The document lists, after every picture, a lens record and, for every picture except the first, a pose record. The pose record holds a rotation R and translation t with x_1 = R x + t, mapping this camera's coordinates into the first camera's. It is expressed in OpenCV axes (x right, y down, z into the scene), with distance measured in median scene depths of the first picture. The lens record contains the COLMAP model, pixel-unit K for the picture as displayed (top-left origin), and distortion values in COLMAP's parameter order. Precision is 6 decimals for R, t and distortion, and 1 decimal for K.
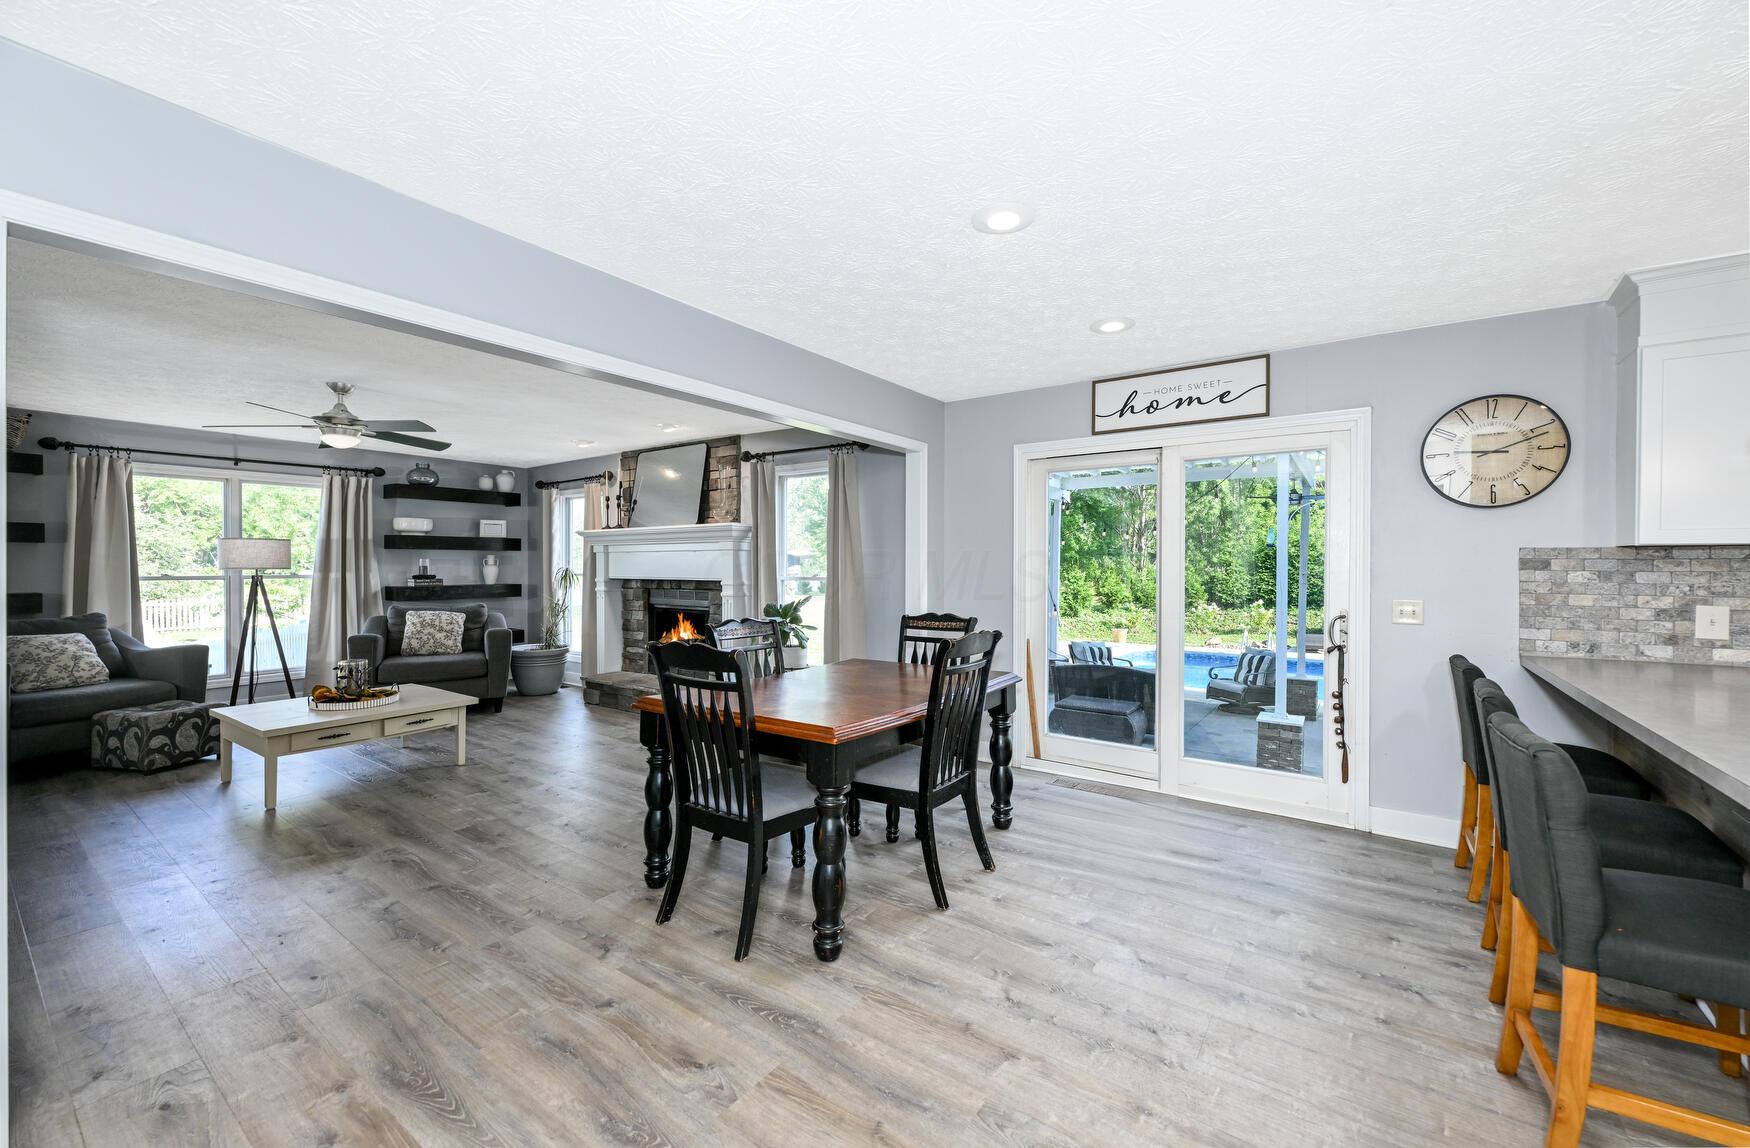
lens RADIAL K [[698.4, 0, 874.6], [0, 698.4, 571.7], [0, 0, 1]] dist [-0.003137, 0.000279]
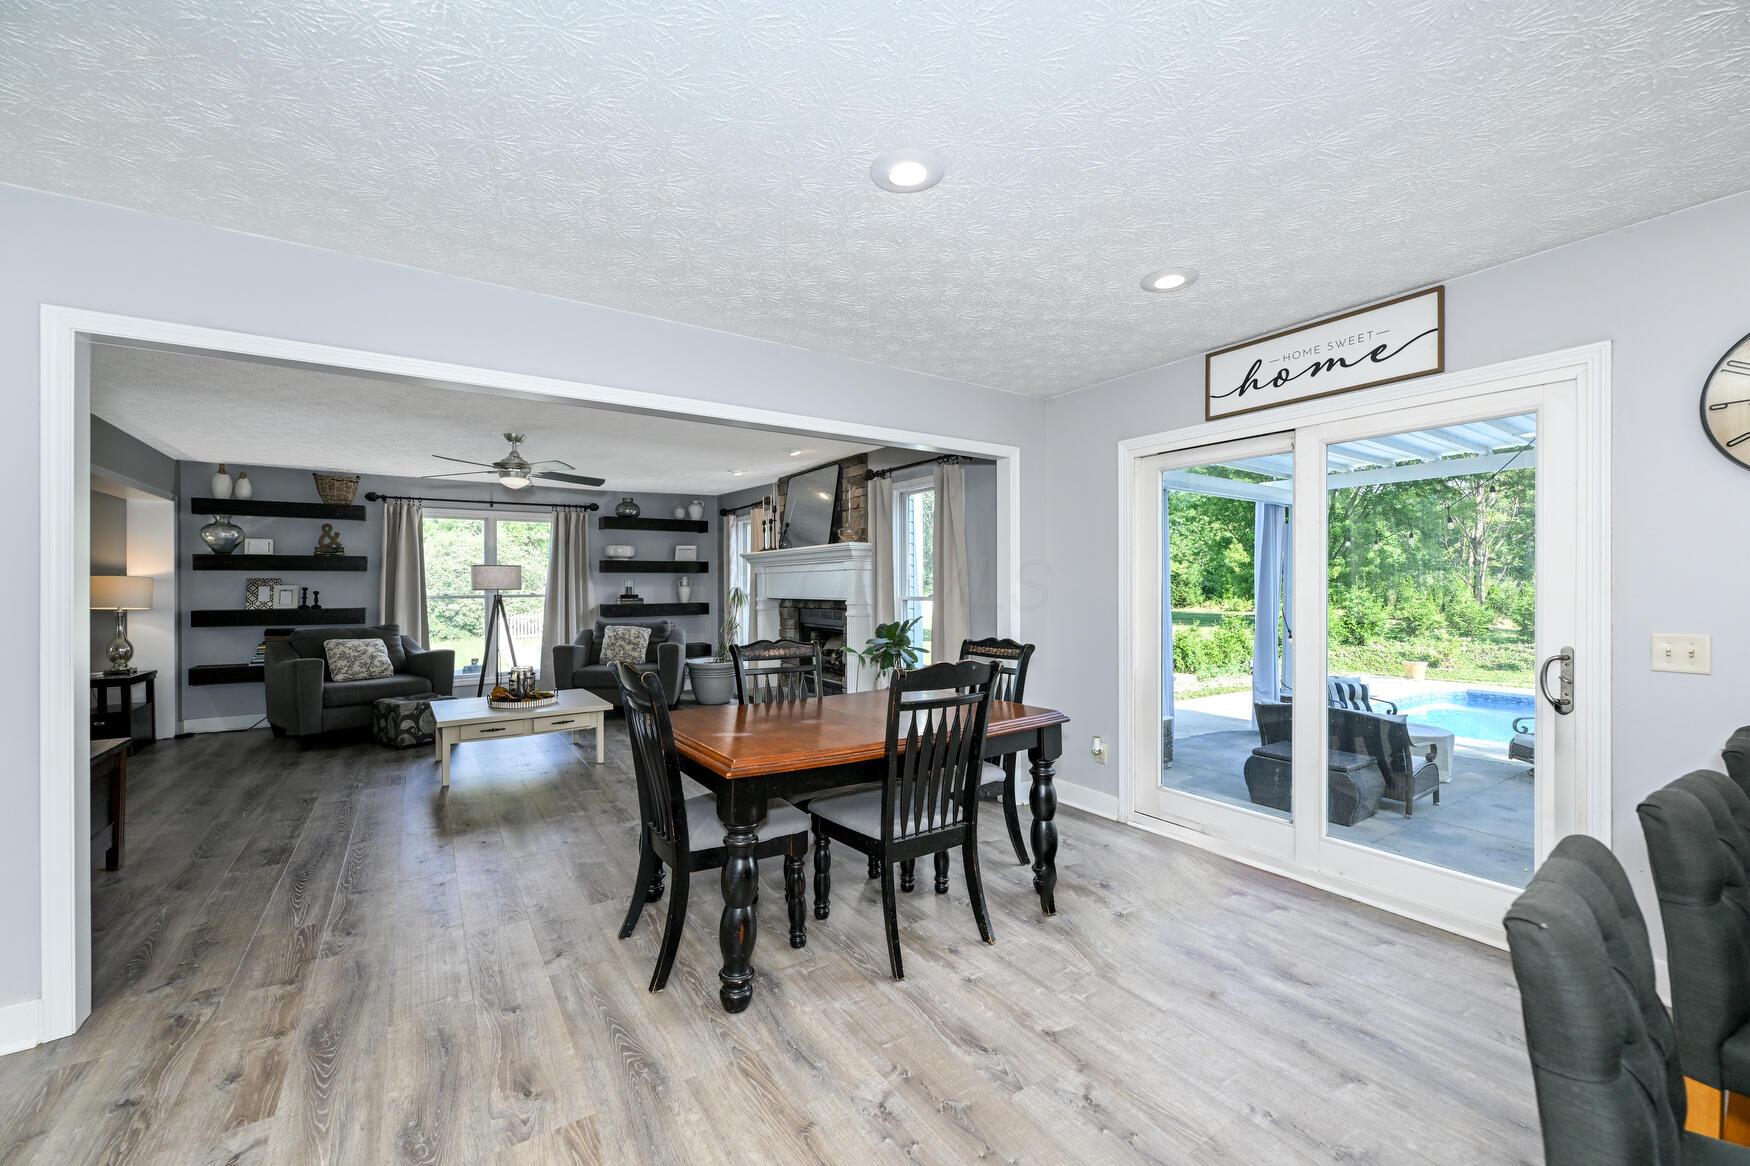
lens RADIAL K [[699.4, 0, 877.8], [0, 699.4, 588.9], [0, 0, 1]] dist [-0.001929, -0.000584]
pose [[0.932941, -0.002802, -0.360018, 0.246419], [0.001609, 0.999992, -0.003612, -0.000089], [0.360026, 0.002791, 0.932938, 0.111111]]
